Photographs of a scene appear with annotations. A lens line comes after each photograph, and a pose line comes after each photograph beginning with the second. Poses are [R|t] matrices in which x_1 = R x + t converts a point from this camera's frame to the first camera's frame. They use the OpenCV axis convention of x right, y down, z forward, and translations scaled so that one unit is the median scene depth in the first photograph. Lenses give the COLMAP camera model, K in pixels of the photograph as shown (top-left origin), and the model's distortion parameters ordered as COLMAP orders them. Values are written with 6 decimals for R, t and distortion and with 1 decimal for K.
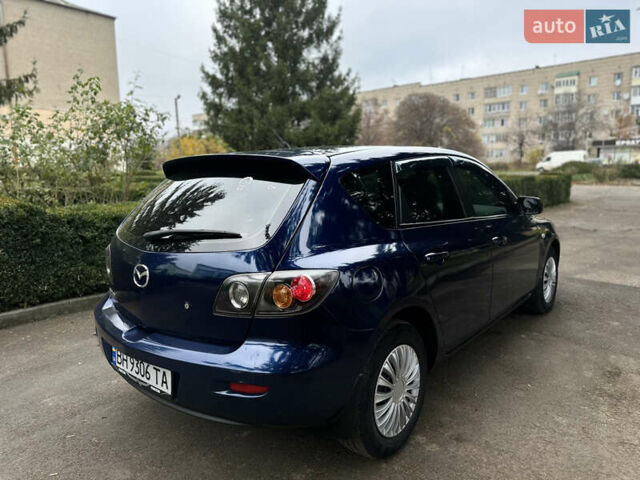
lens RADIAL K [[441.0, 0, 323.1], [0, 441.0, 240.2], [0, 0, 1]] dist [0.042401, -0.043393]
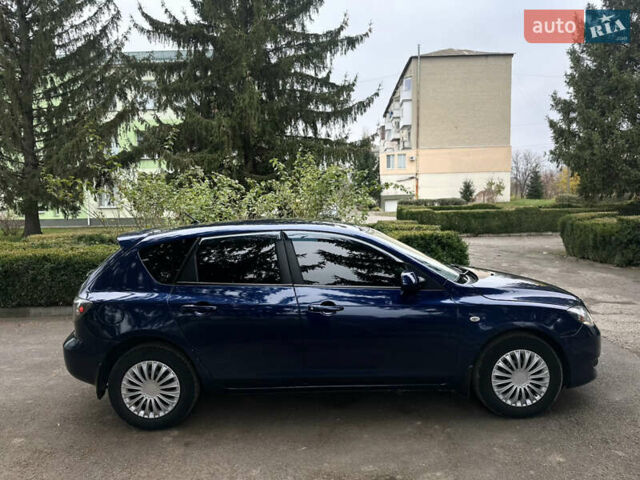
lens RADIAL K [[441.9, 0, 317.9], [0, 441.9, 239.9], [0, 0, 1]] dist [0.040618, -0.053683]
pose [[0.656440, 0.054954, -0.752374, 0.130817], [-0.101038, 0.994762, -0.015497, -0.016366], [0.747581, 0.086191, 0.658554, 0.029163]]
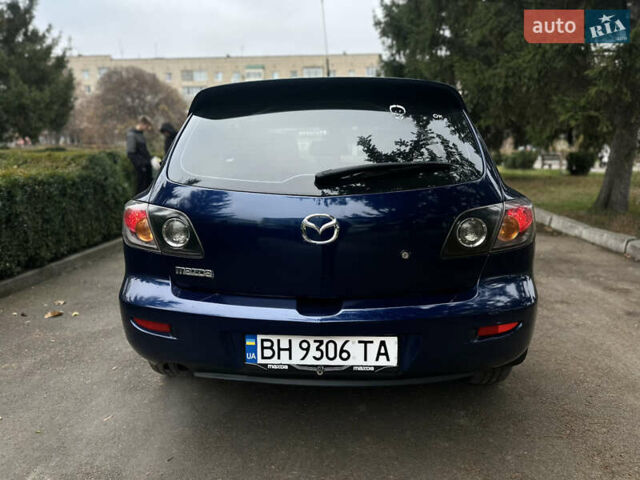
lens RADIAL K [[445.8, 0, 317.8], [0, 445.8, 239.2], [0, 0, 1]] dist [0.038327, -0.046349]
pose [[0.810386, -0.097763, 0.577683, -0.061831], [0.078722, 0.995209, 0.057990, 0.003895], [-0.580584, -0.001518, 0.814199, 0.028296]]
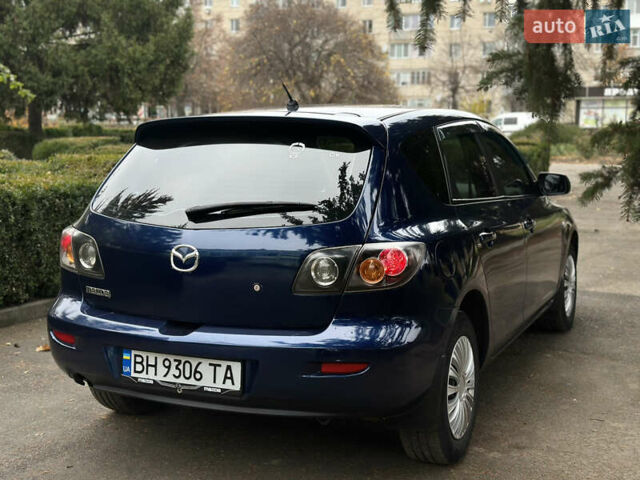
lens RADIAL K [[857.9, 0, 320.9], [0, 857.9, 240.4], [0, 0, 1]] dist [0.181037, -0.313711]
pose [[0.964898, -0.011453, 0.262376, -0.042797], [0.019205, 0.999451, -0.027002, 0.006907], [-0.261923, 0.031093, 0.964588, -0.046621]]
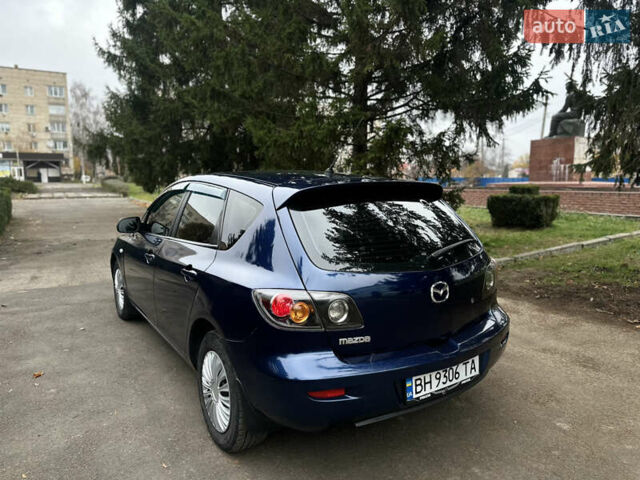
lens RADIAL K [[447.3, 0, 316.9], [0, 447.3, 240.9], [0, 0, 1]] dist [0.008242, -0.004617]
pose [[0.303533, -0.114421, 0.945926, -0.111222], [0.141797, 0.987133, 0.073905, -0.012393], [-0.942211, 0.111697, 0.315852, 0.067238]]
